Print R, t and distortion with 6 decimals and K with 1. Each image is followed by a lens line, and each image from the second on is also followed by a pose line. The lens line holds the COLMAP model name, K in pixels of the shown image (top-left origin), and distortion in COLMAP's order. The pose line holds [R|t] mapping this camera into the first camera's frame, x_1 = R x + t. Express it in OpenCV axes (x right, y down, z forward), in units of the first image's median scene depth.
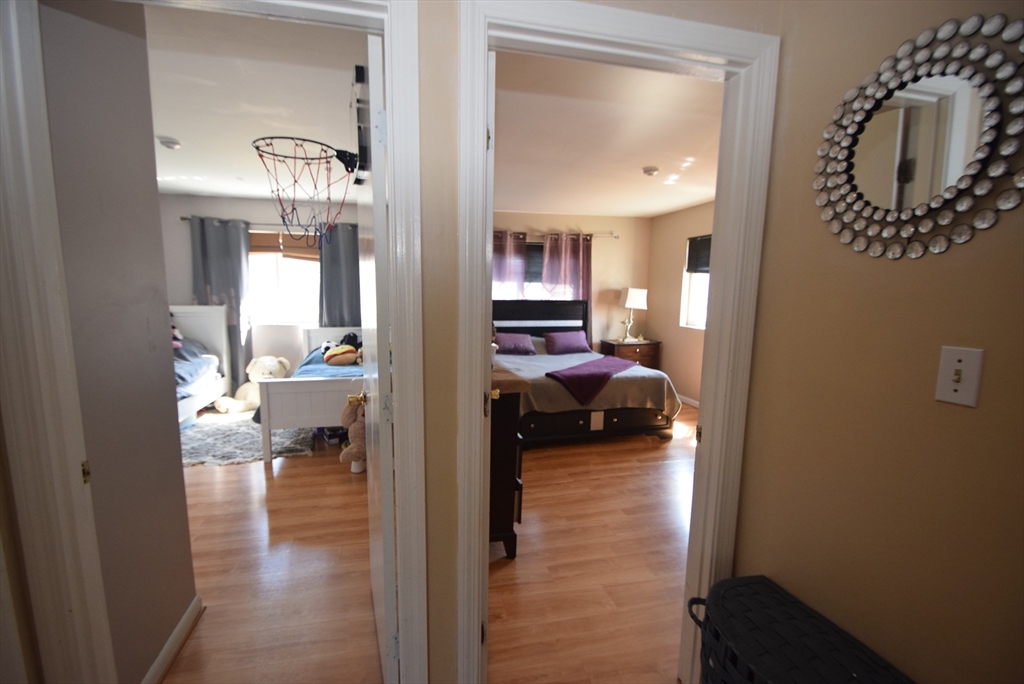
lens RADIAL K [[449.7, 0, 506.1], [0, 449.7, 357.2], [0, 0, 1]] dist [-0.001194, -0.004477]
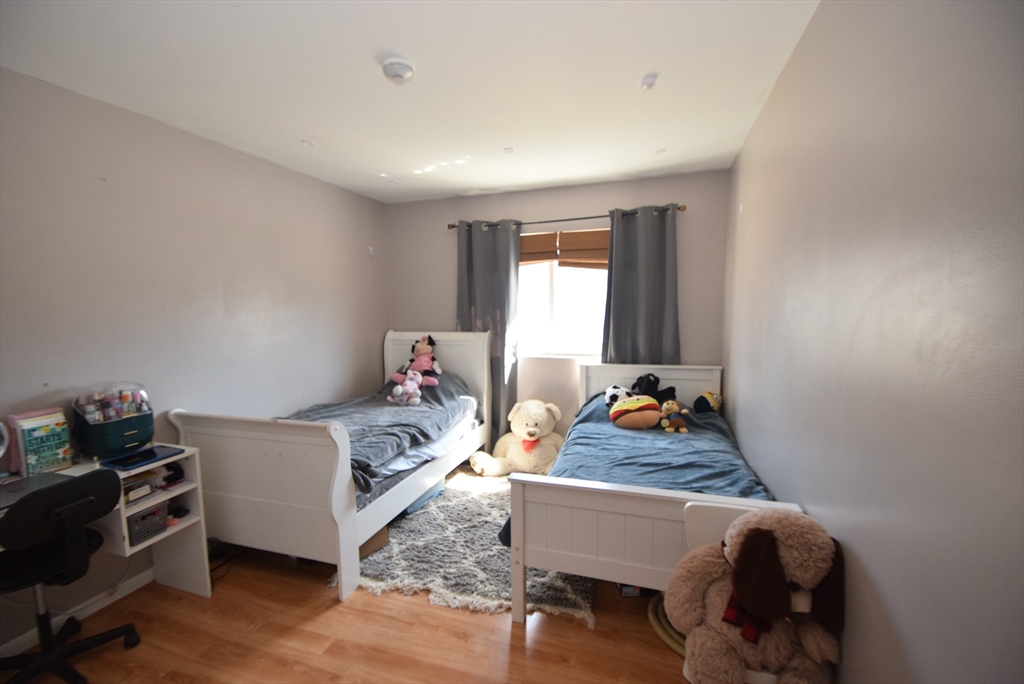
lens RADIAL K [[449.7, 0, 508.2], [0, 449.7, 347.9], [0, 0, 1]] dist [-0.001194, -0.004477]
pose [[0.846119, 0.022739, -0.532509, -0.178865], [-0.053568, 0.997659, -0.042514, -0.055423], [0.530296, 0.064497, 0.845356, 0.354858]]
